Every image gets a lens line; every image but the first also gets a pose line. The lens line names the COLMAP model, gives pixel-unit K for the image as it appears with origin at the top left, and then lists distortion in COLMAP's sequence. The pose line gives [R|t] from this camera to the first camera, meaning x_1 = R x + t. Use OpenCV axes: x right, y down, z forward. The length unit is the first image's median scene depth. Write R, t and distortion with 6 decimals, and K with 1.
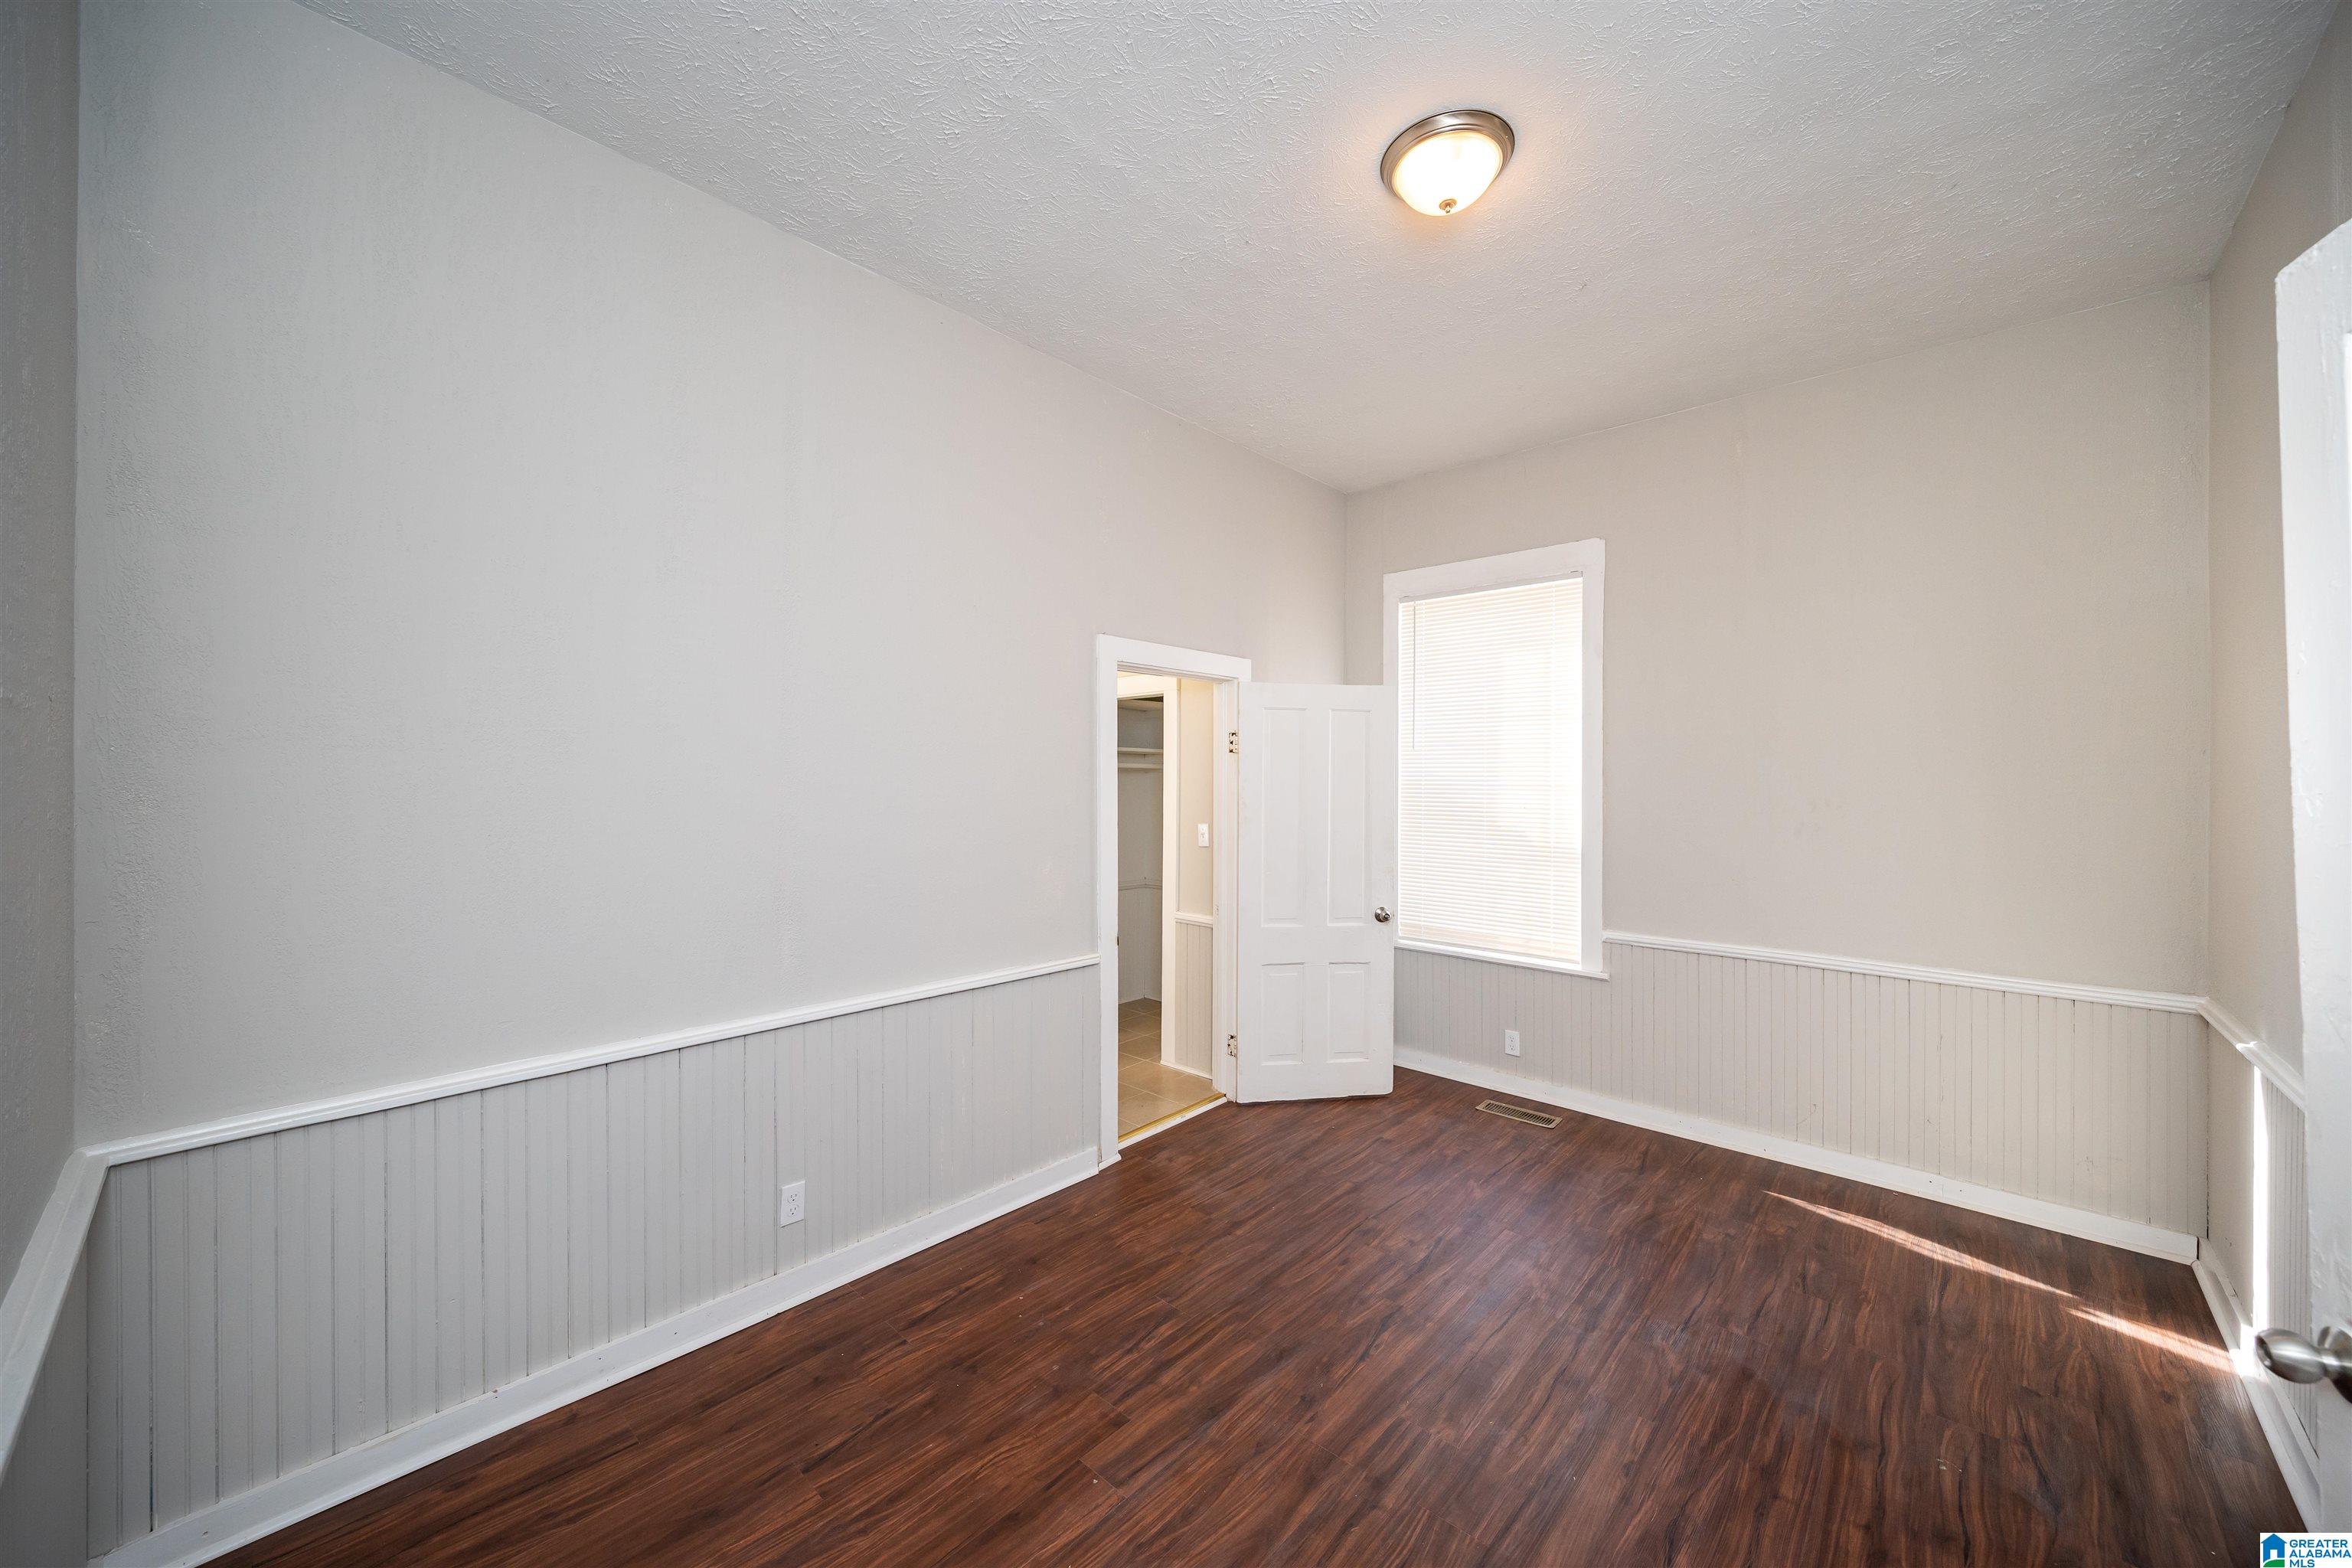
lens RADIAL K [[894.5, 0, 1176.0], [0, 894.5, 784.0], [0, 0, 1]] dist [-0.000299, -0.000092]
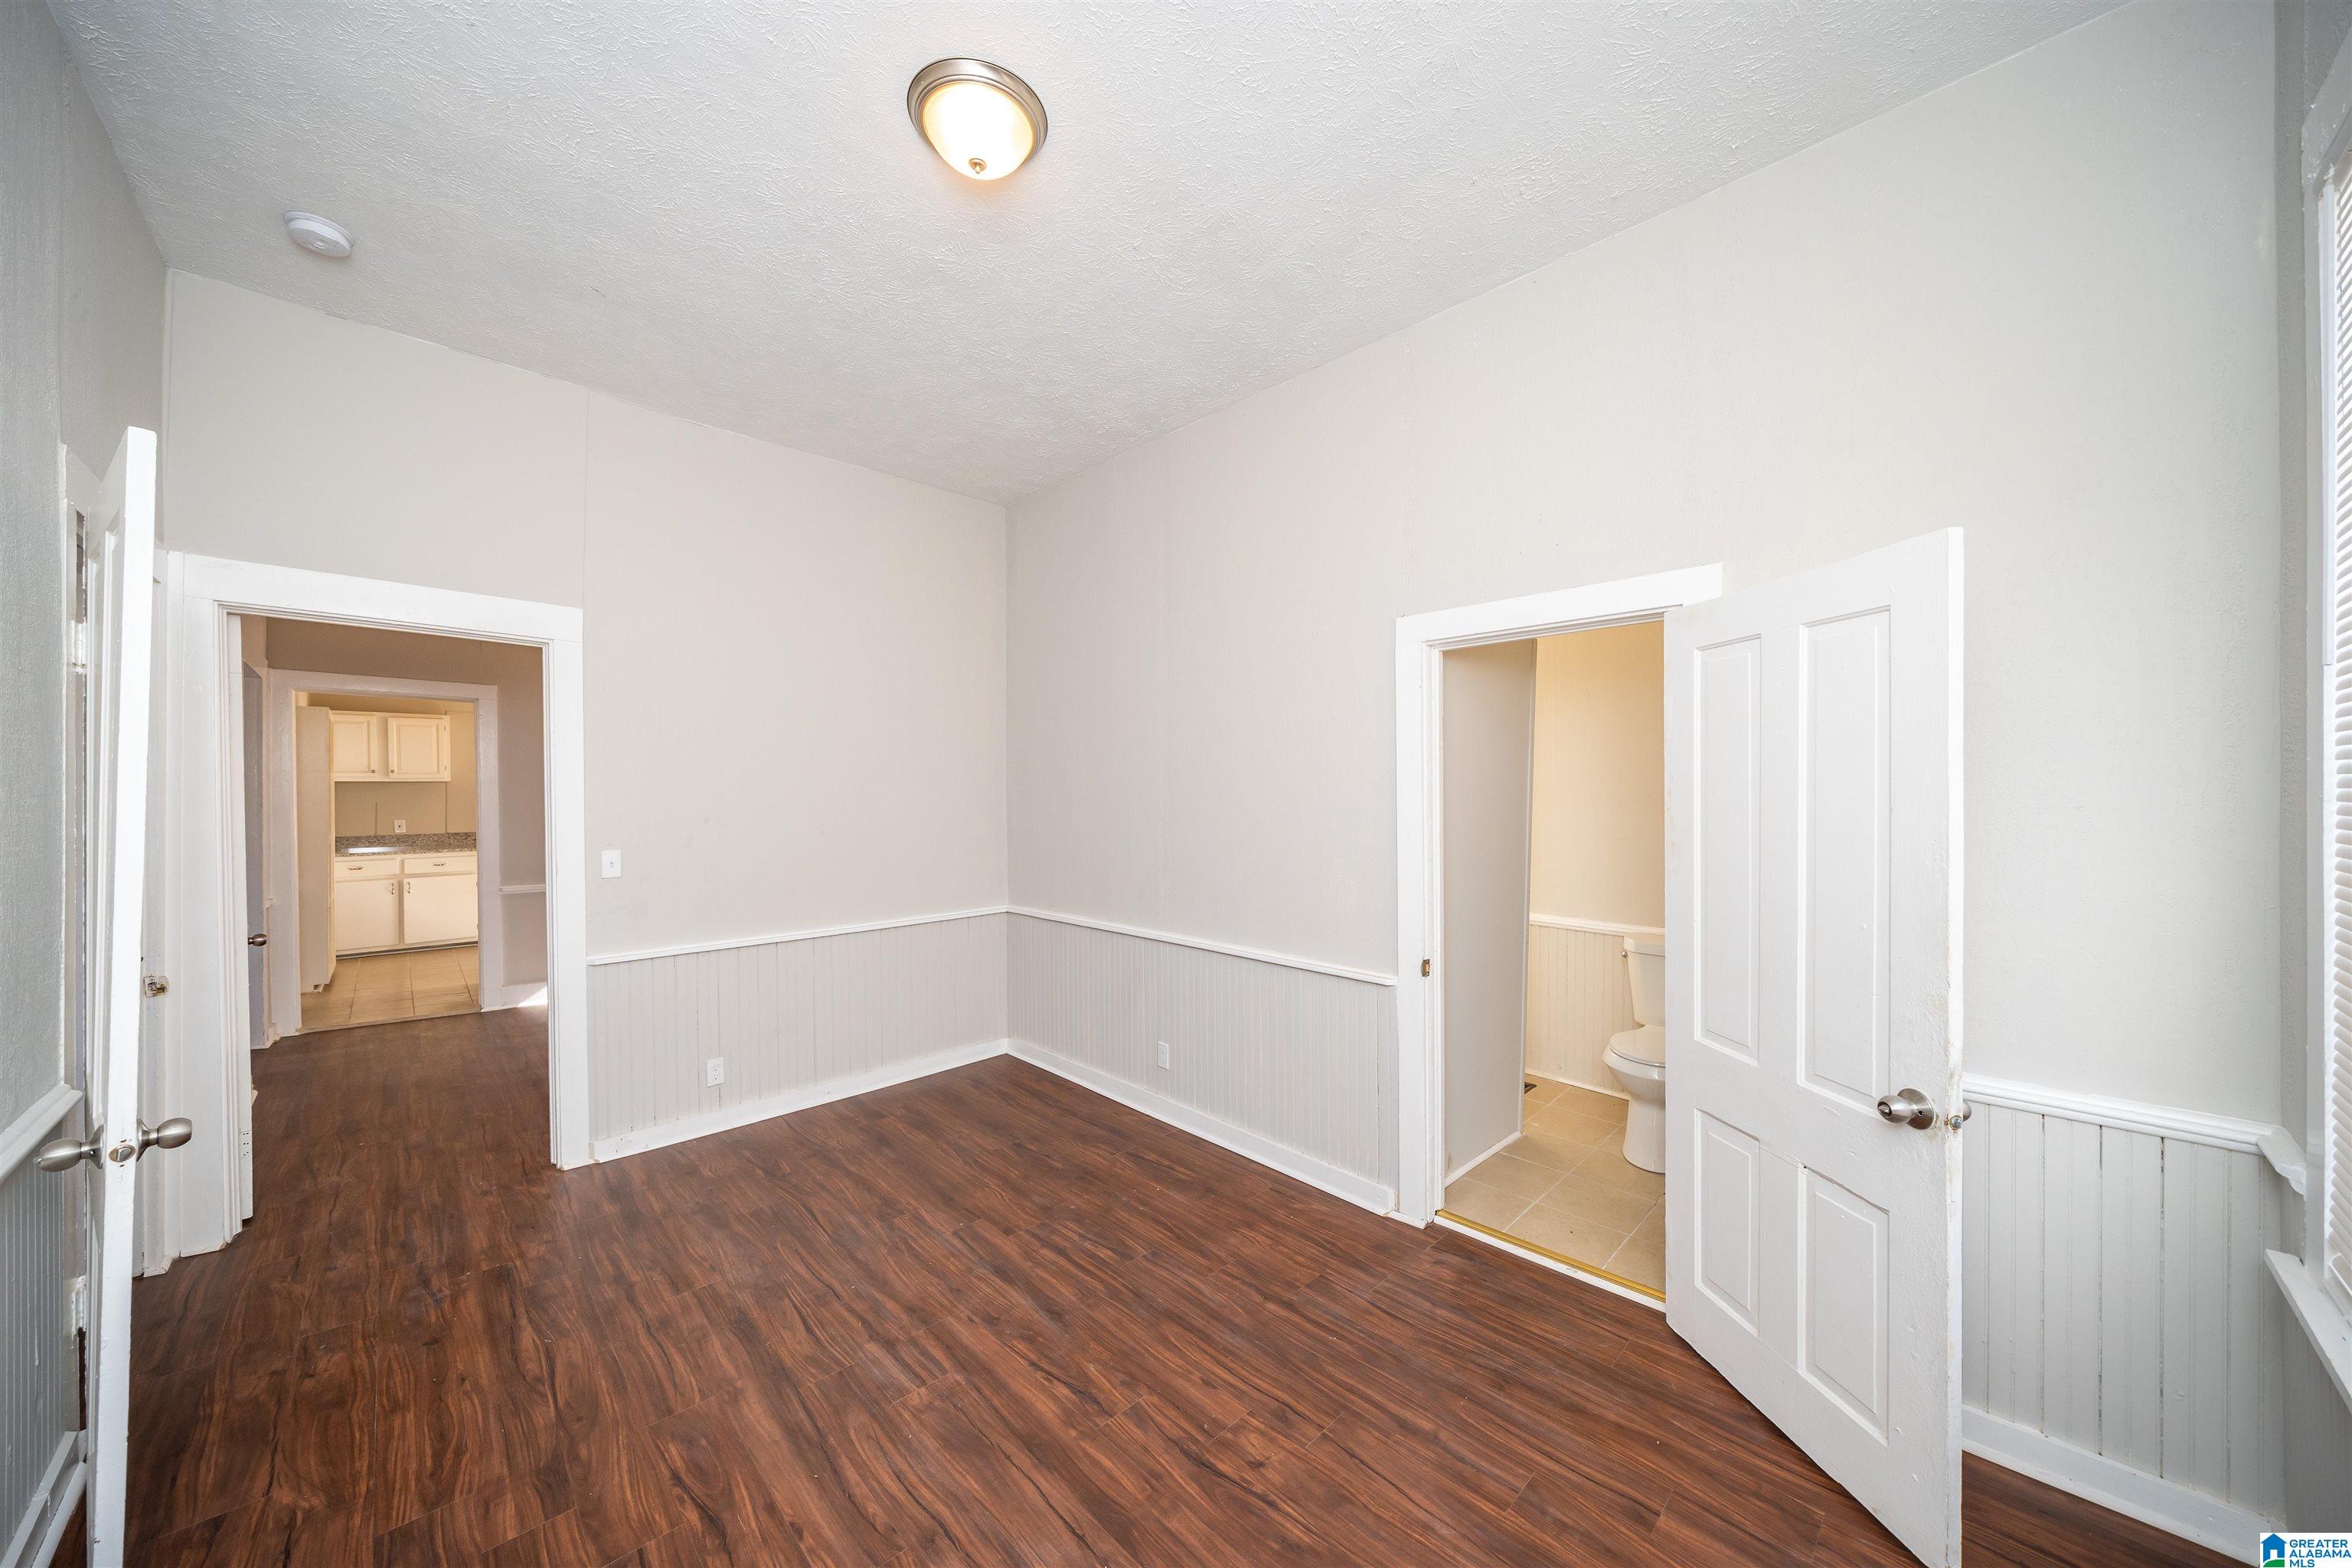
lens RADIAL K [[845.2, 0, 1176.0], [0, 845.2, 784.0], [0, 0, 1]] dist [-0.000751, -0.000056]
pose [[-0.090189, -0.008298, -0.995890, 1.148606], [0.000639, 0.999965, -0.008389, 0.002228], [0.995924, -0.001393, -0.090181, 1.255209]]
